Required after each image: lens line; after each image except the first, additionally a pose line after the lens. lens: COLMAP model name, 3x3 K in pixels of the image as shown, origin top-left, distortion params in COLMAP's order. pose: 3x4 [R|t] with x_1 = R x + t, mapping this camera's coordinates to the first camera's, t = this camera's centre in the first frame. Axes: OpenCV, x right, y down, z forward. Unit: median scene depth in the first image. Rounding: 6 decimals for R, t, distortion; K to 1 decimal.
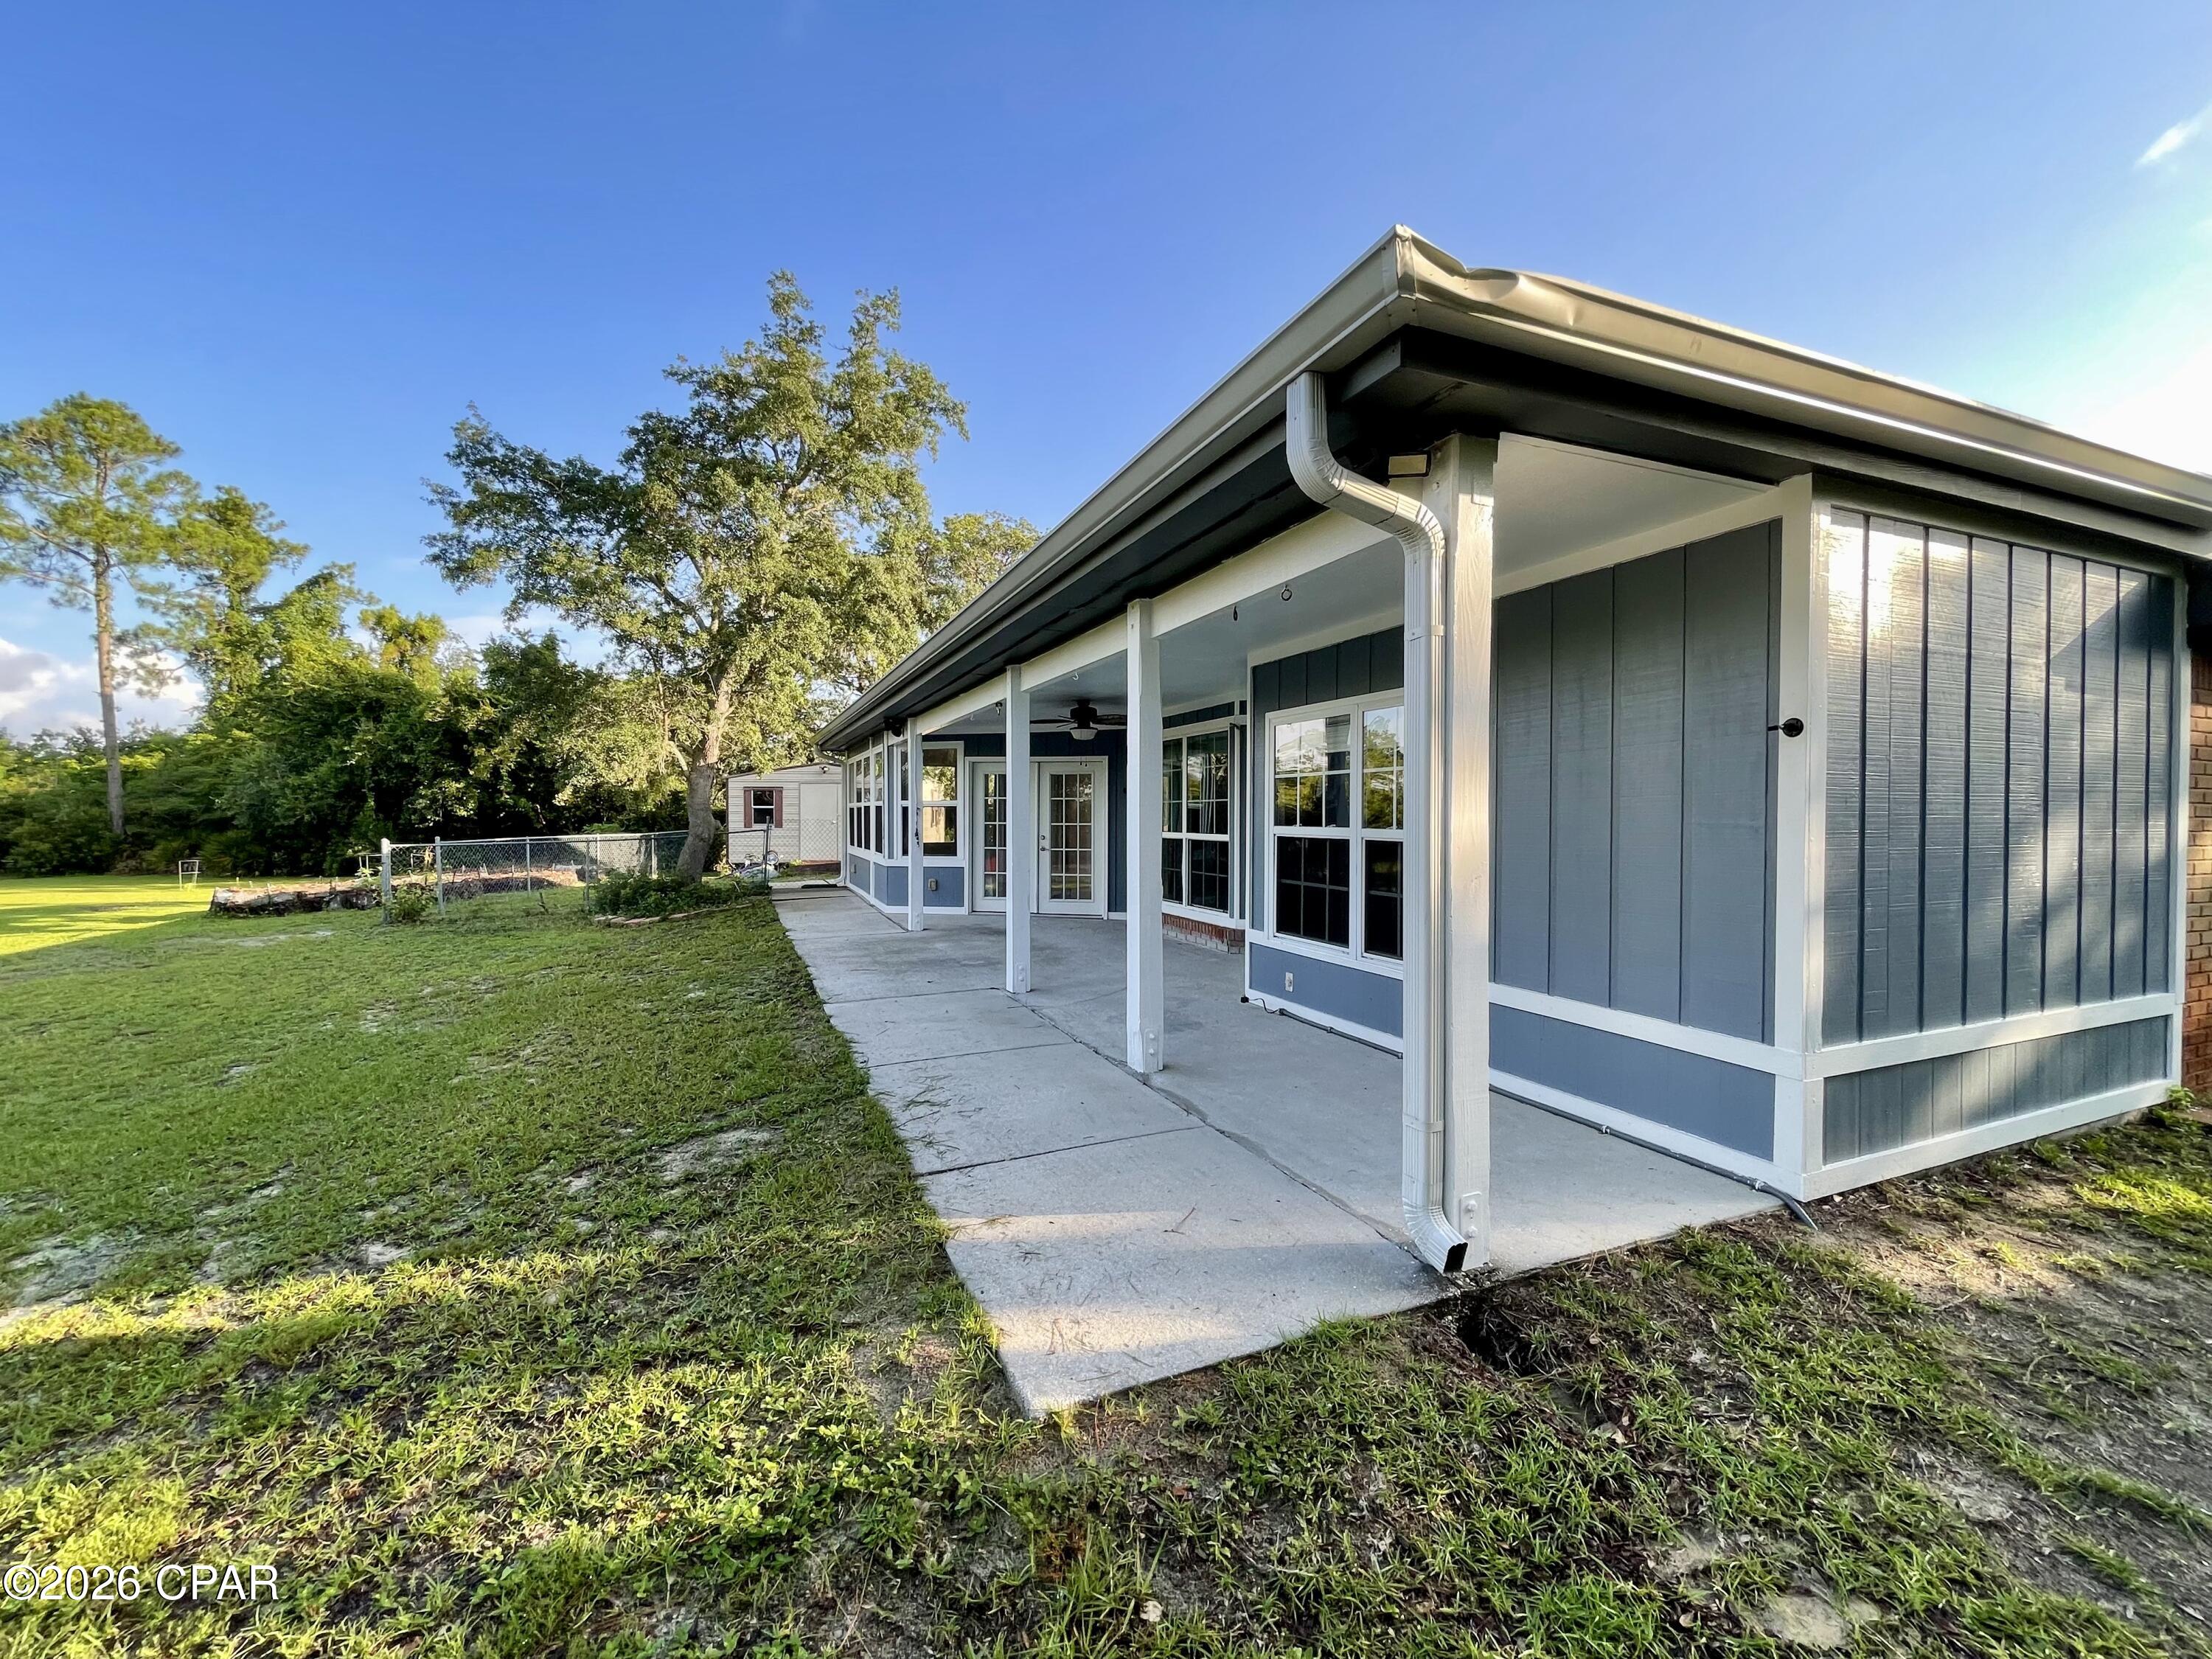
lens RADIAL K [[892.5, 0, 1105.8], [0, 892.5, 827.1], [0, 0, 1]] dist [-0.000744, 0.000181]
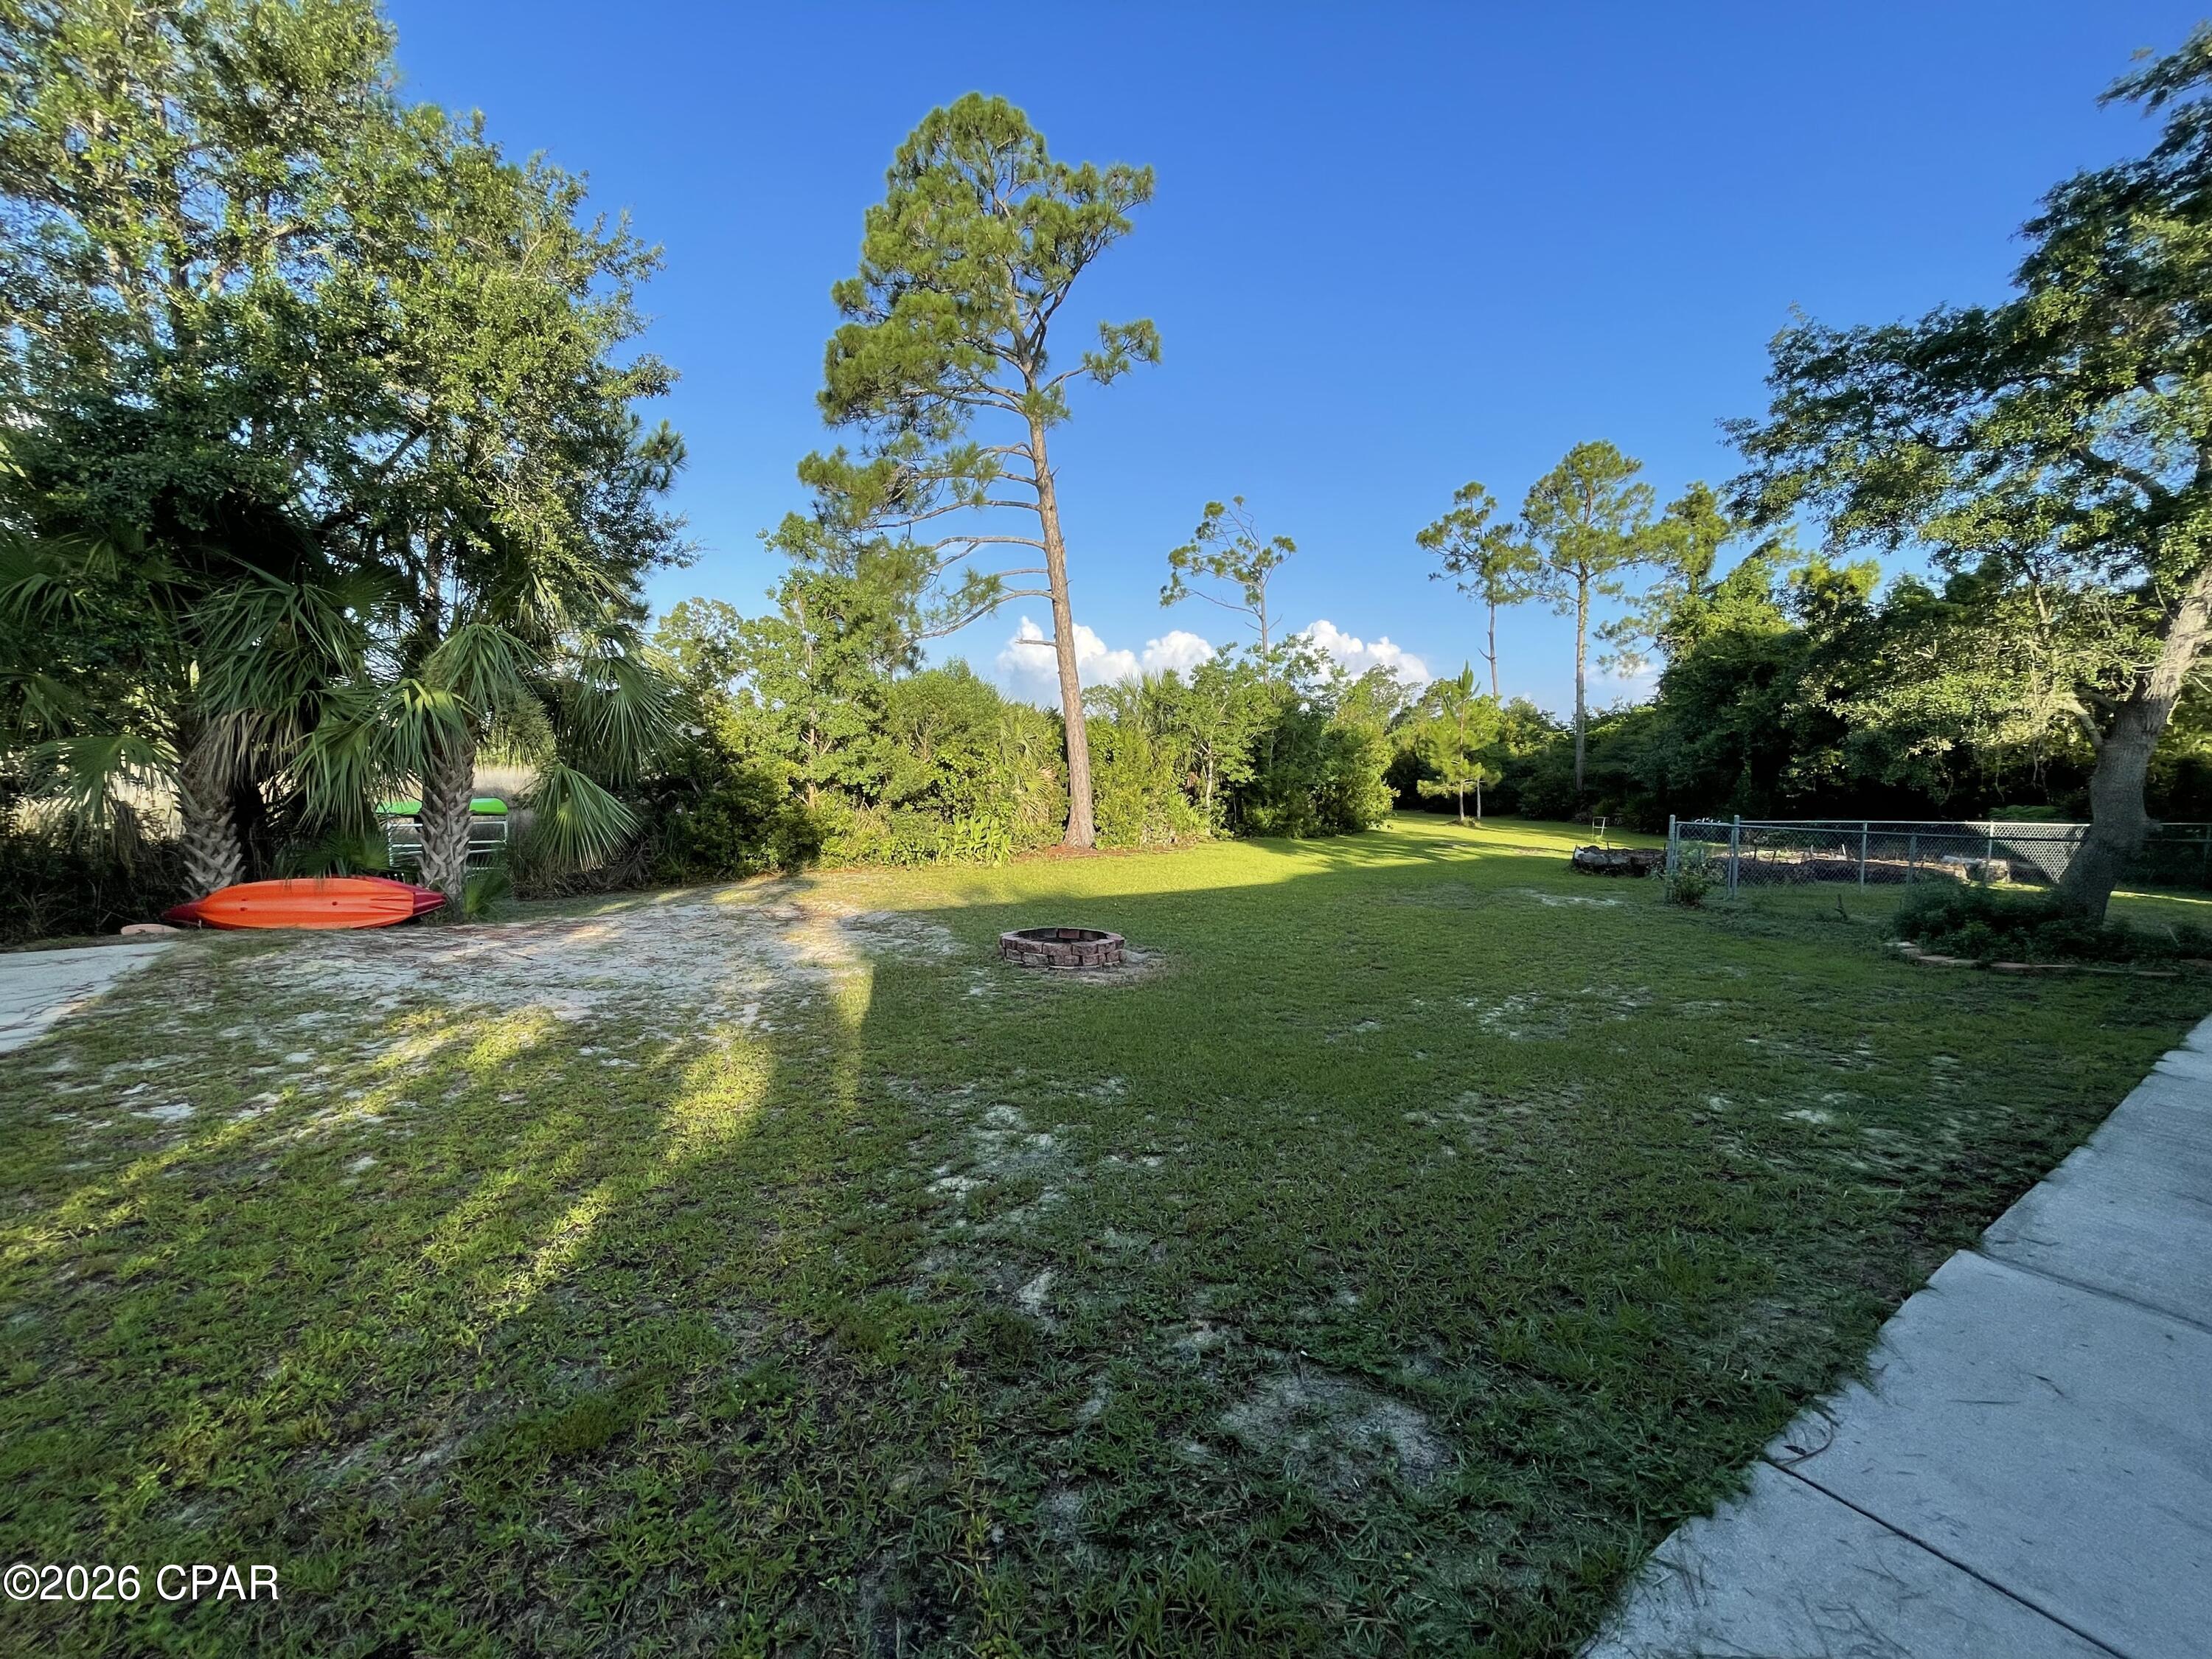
lens RADIAL K [[892.5, 0, 1099.5], [0, 892.5, 818.1], [0, 0, 1]] dist [-0.000744, 0.000181]
pose [[0.179651, 0.071053, -0.981161, 0.016118], [-0.036159, 0.997191, 0.065593, -0.013210], [0.983066, 0.023694, 0.181716, 0.118259]]
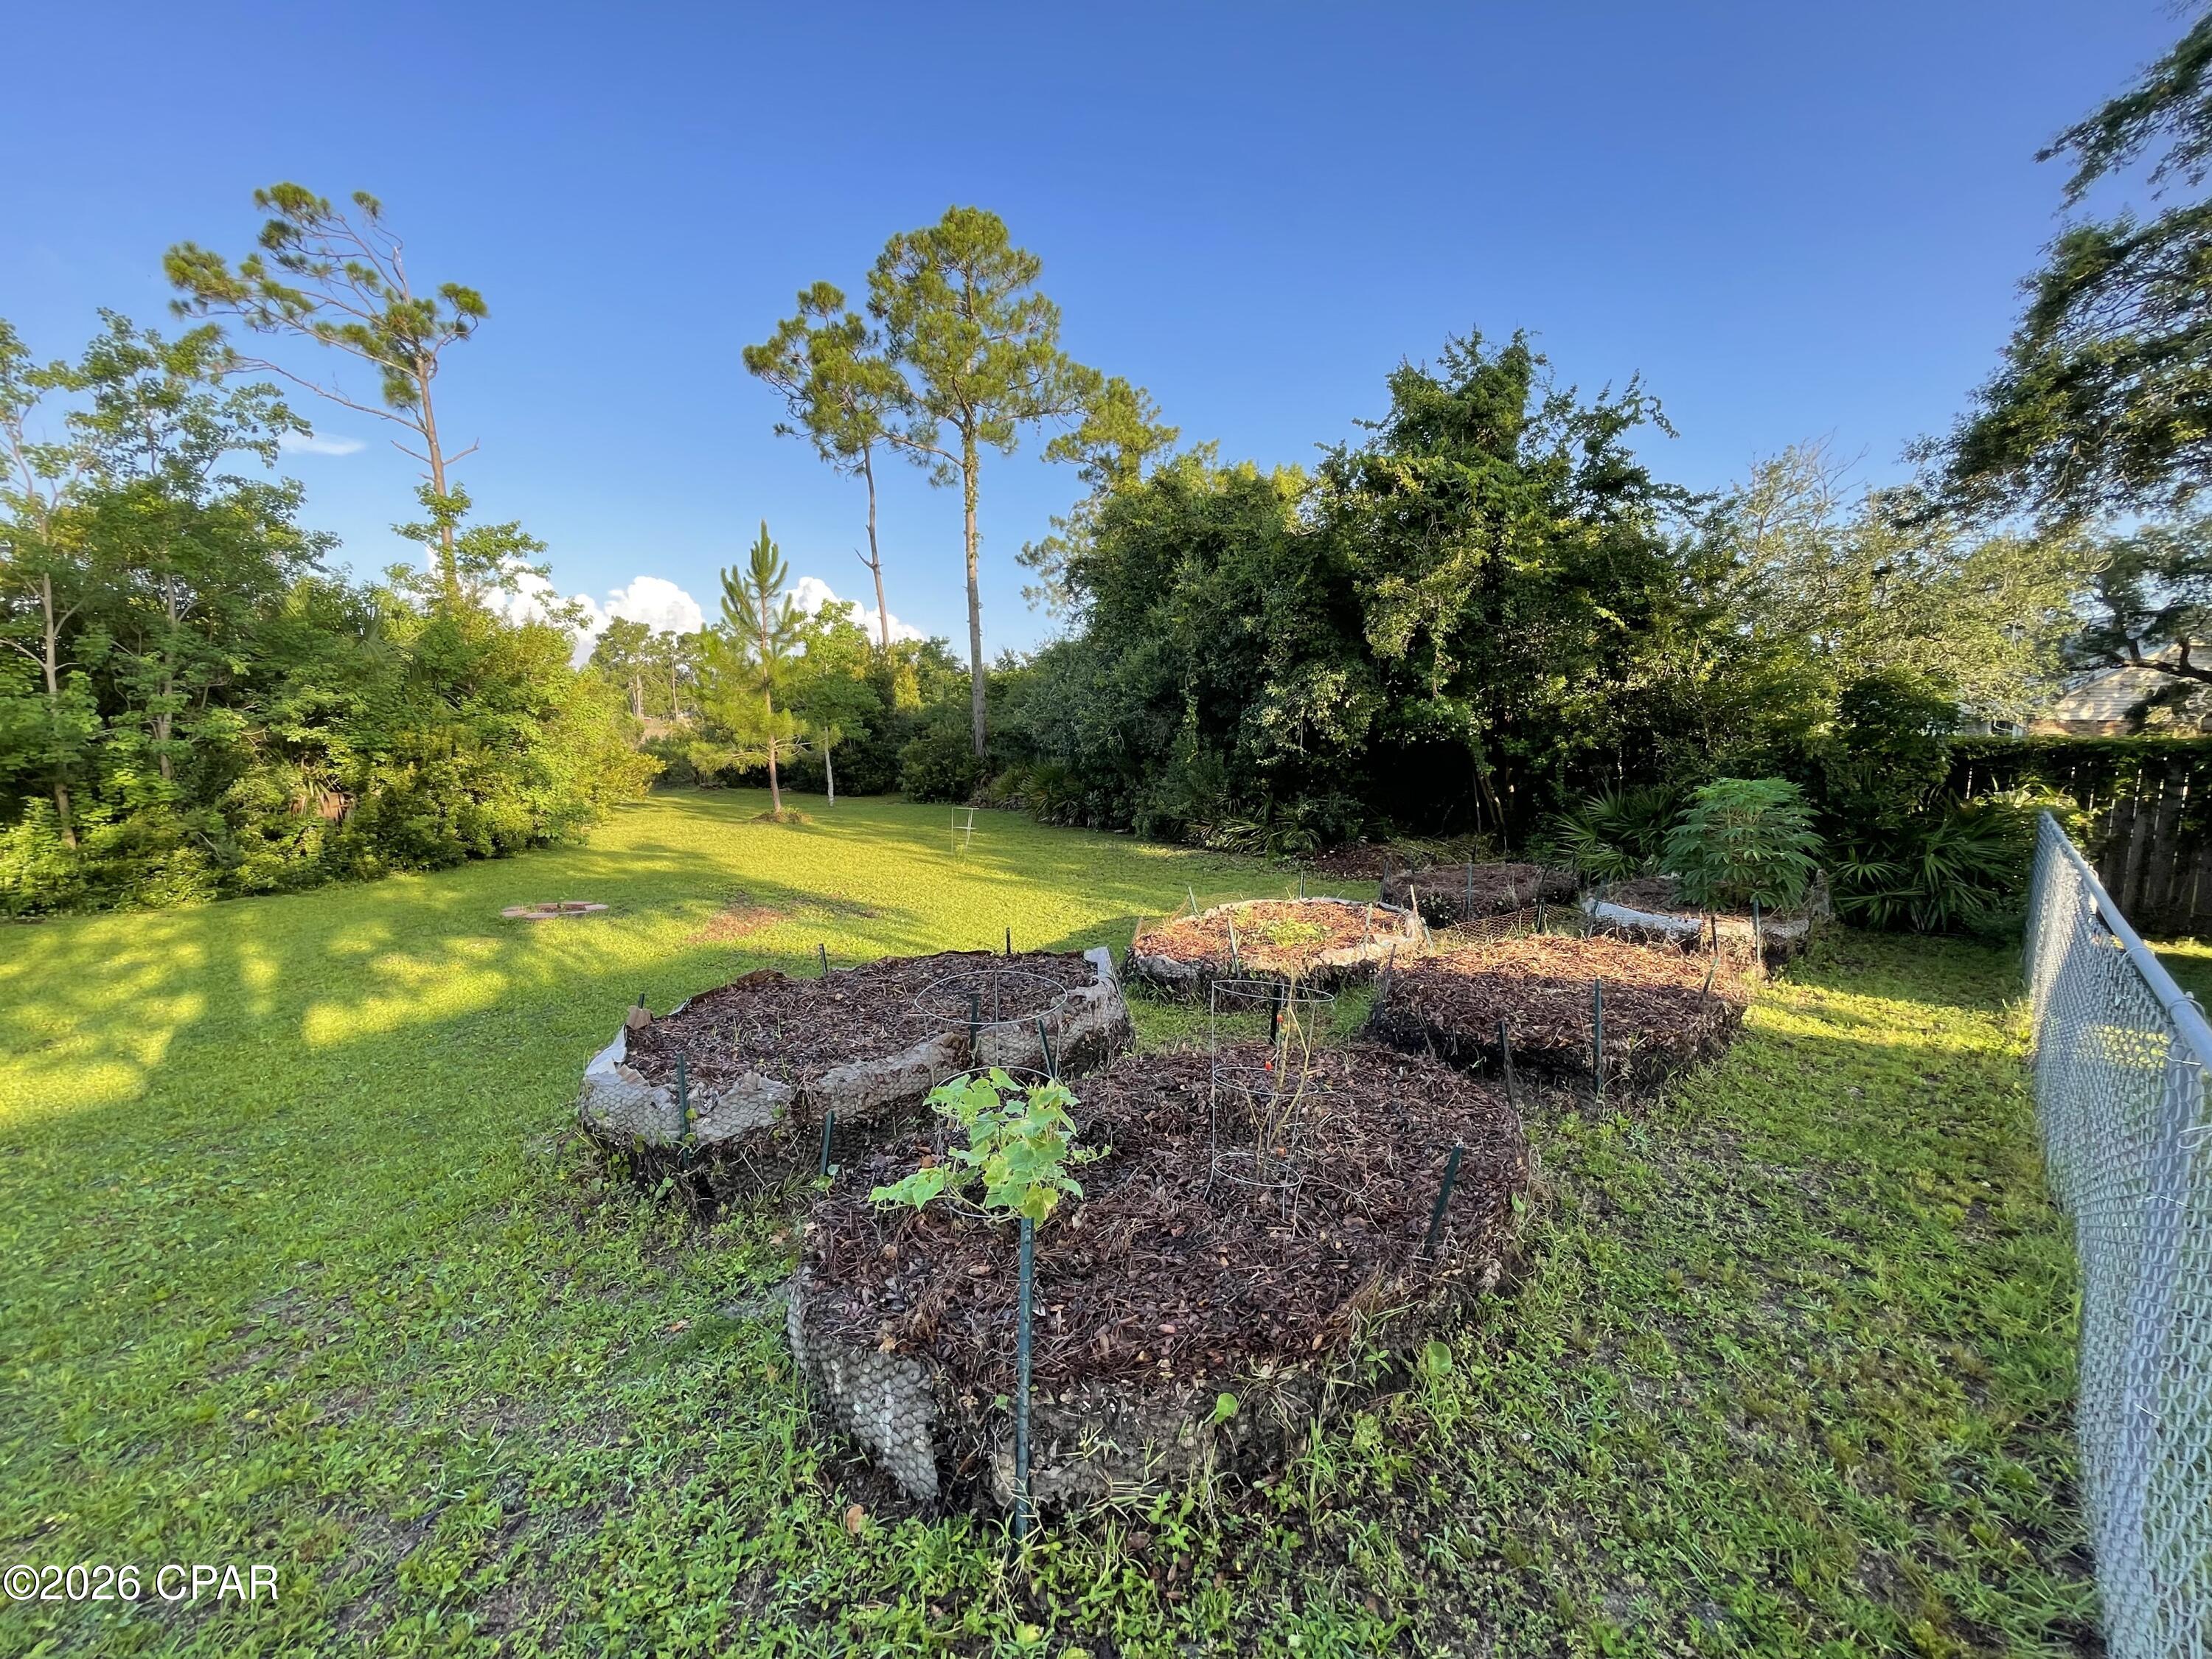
lens RADIAL K [[892.5, 0, 1109.1], [0, 892.5, 822.3], [0, 0, 1]] dist [-0.000744, 0.000181]
pose [[0.674443, 0.084994, -0.733419, -0.447701], [-0.030306, 0.995702, 0.087520, -0.008507], [0.737705, -0.036800, 0.674120, 0.583494]]
